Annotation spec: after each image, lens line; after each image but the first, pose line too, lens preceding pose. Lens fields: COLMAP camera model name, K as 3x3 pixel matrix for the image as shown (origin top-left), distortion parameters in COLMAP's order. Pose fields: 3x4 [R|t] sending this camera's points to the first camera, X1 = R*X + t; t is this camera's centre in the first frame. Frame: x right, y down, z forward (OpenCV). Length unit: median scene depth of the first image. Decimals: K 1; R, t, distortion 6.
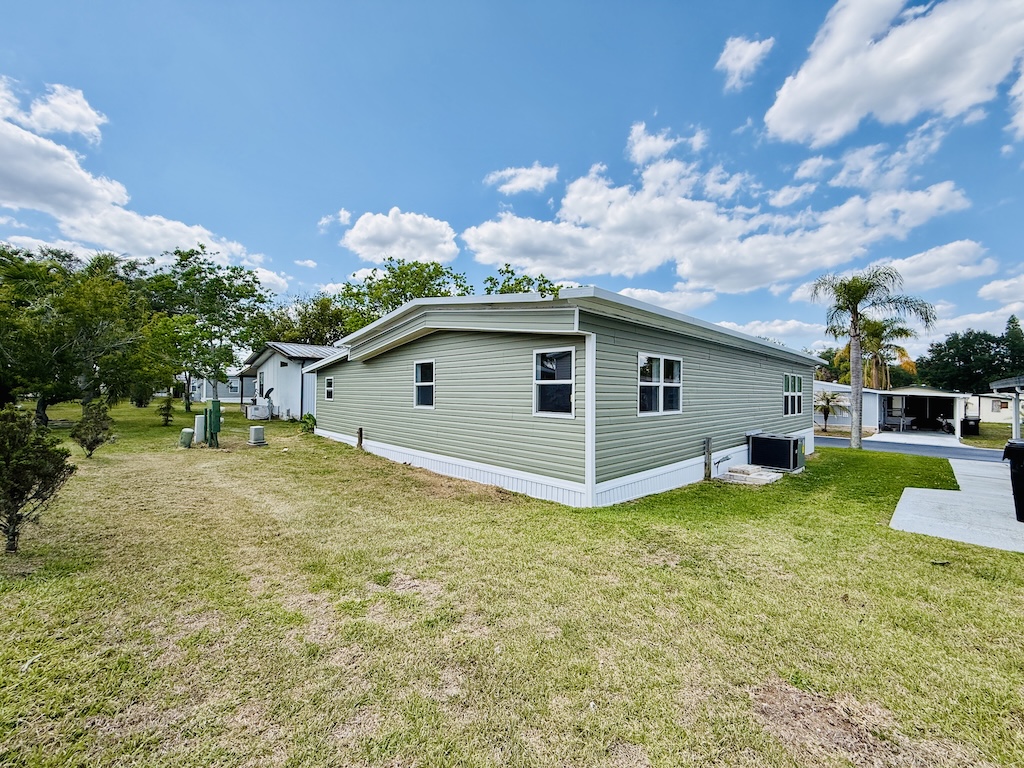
lens RADIAL K [[408.0, 0, 509.2], [0, 408.0, 385.0], [0, 0, 1]] dist [0.001881, -0.000463]
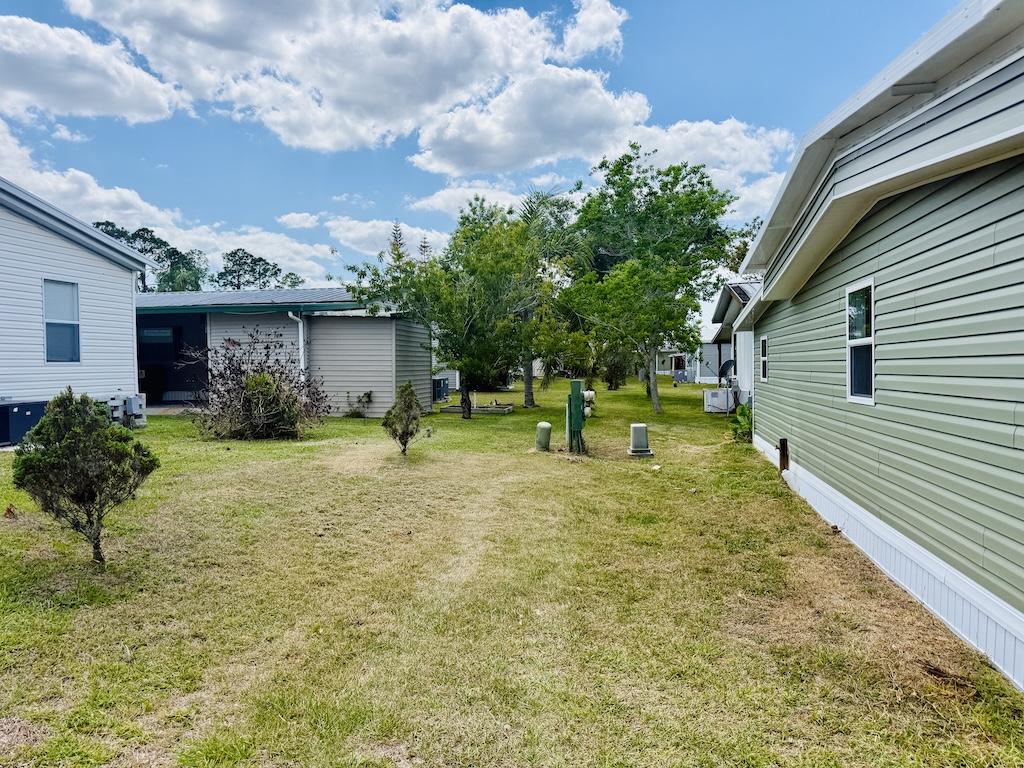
lens RADIAL K [[722.4, 0, 516.1], [0, 722.4, 378.8], [0, 0, 1]] dist [0.031905, -0.038734]
pose [[0.585204, -0.000120, -0.810886, 0.146443], [0.028999, 0.999363, 0.020781, 0.007682], [0.810368, -0.035676, 0.584834, 0.245156]]
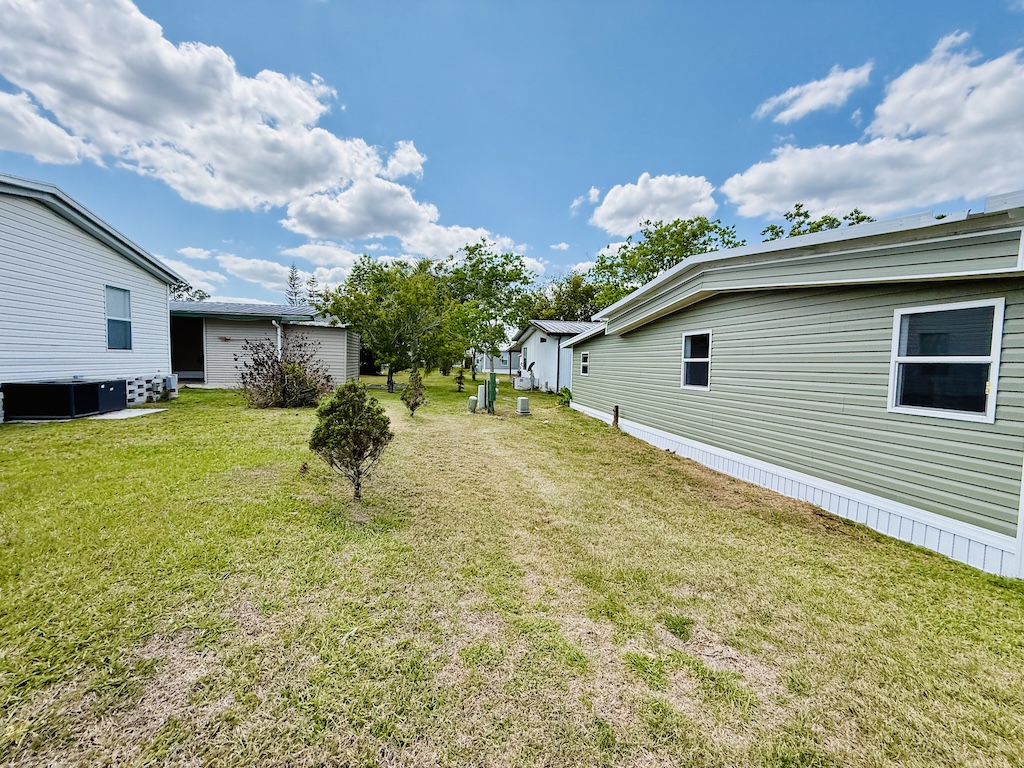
lens RADIAL K [[408.0, 0, 509.2], [0, 408.0, 385.0], [0, 0, 1]] dist [0.001881, -0.000463]
pose [[0.836141, 0.041288, -0.546958, -0.056685], [-0.006768, 0.997864, 0.064978, -0.002699], [0.548472, -0.050629, 0.834635, 0.074785]]
